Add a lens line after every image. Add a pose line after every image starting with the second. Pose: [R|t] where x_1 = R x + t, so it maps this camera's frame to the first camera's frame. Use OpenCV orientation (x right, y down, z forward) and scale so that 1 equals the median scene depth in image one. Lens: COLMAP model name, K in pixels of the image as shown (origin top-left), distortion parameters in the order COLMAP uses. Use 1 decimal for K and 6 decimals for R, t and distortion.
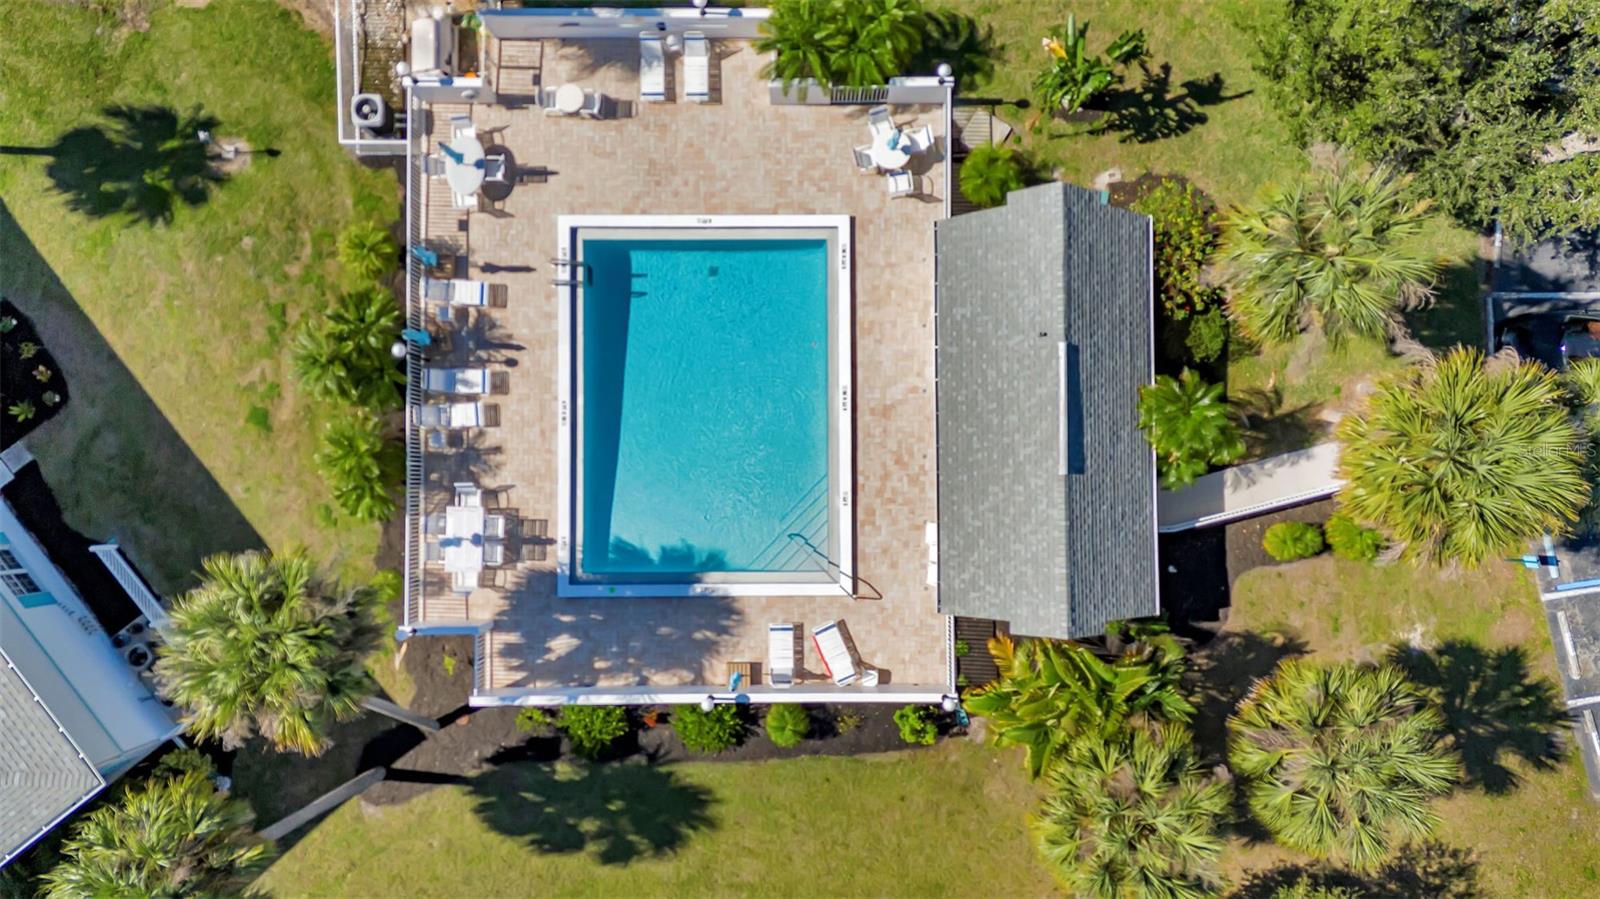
lens RADIAL K [[1158.6, 0, 800.0], [0, 1158.6, 449.5], [0, 0, 1]] dist [0.011055, 0.000258]
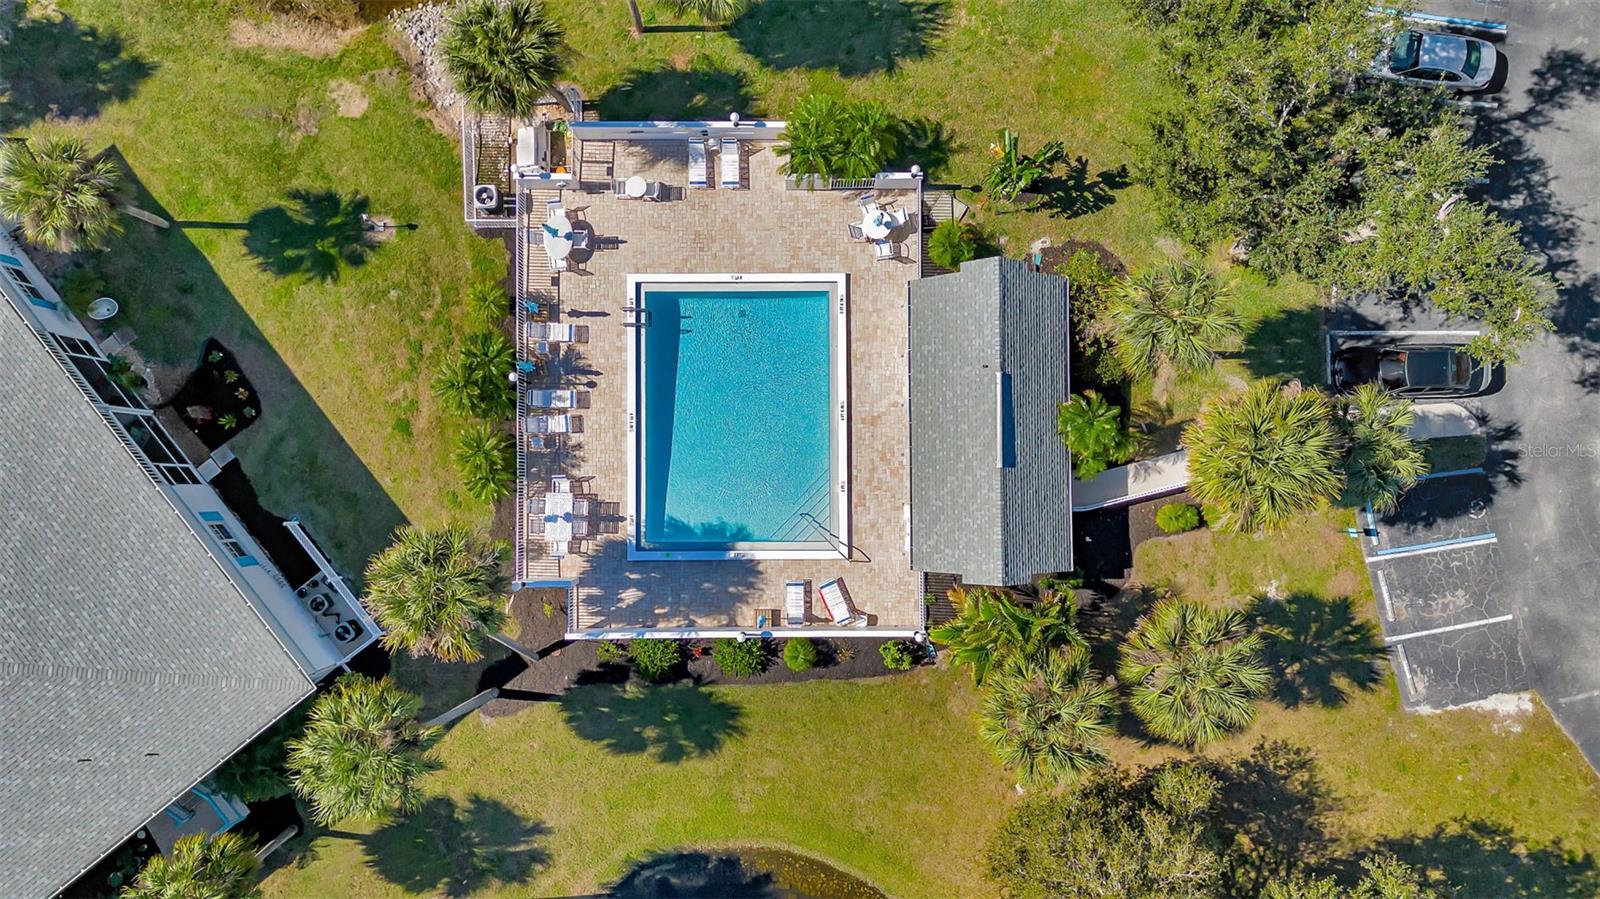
lens RADIAL K [[1158.6, 0, 800.0], [0, 1158.6, 449.5], [0, 0, 1]] dist [0.011055, 0.000258]
pose [[0.999995, -0.001135, -0.002868, -0.006270], [0.001143, 0.999996, 0.002739, -0.003804], [0.002865, -0.002742, 0.999992, -0.331056]]
